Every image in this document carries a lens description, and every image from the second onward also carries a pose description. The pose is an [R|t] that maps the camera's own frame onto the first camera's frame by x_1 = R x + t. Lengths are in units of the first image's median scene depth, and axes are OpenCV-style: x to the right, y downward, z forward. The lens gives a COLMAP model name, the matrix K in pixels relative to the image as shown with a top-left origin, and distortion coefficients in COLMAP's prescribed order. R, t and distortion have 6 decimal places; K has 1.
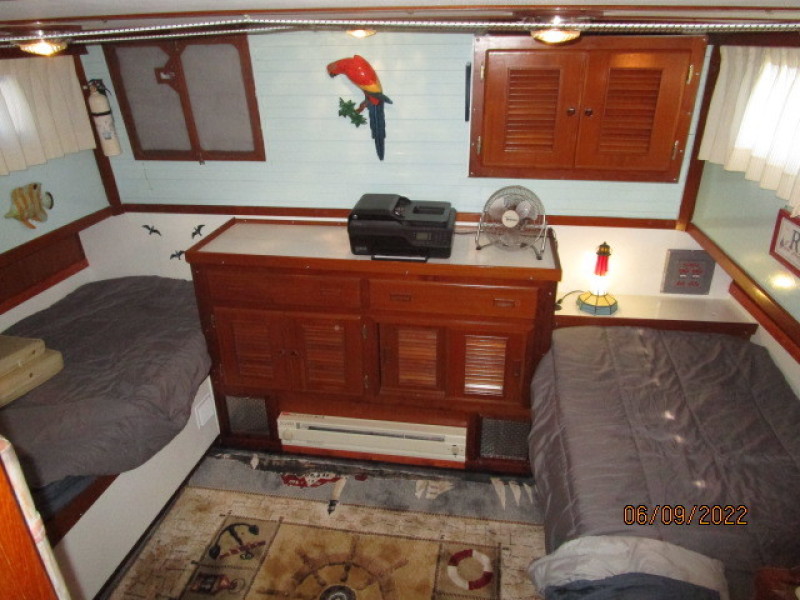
lens RADIAL K [[574.3, 0, 399.2], [0, 574.3, 300.8], [0, 0, 1]] dist [-0.020050, 0.008336]
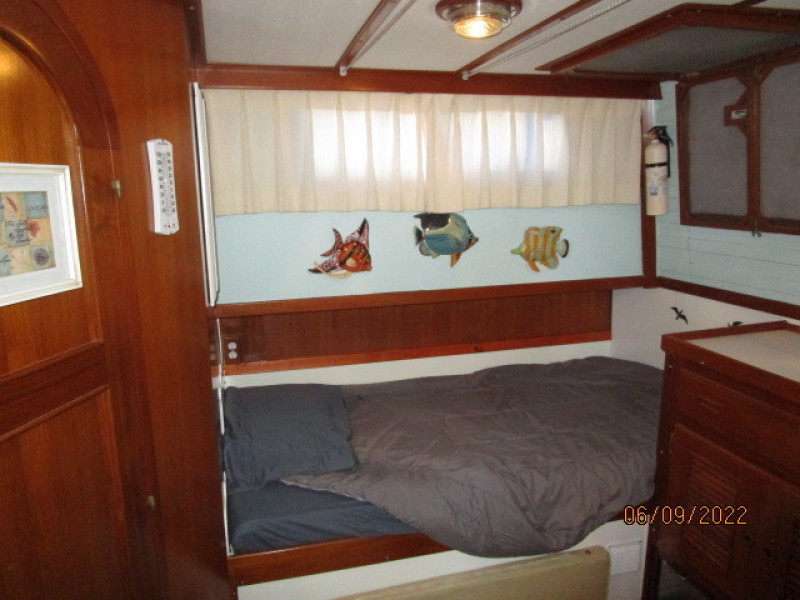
lens RADIAL K [[574.3, 0, 399.8], [0, 574.3, 301.8], [0, 0, 1]] dist [-0.020050, 0.008336]
pose [[0.431589, 0.196915, -0.880315, 0.107117], [-0.376796, 0.926025, 0.022410, -0.013813], [0.819607, 0.322028, 0.473859, 0.345515]]
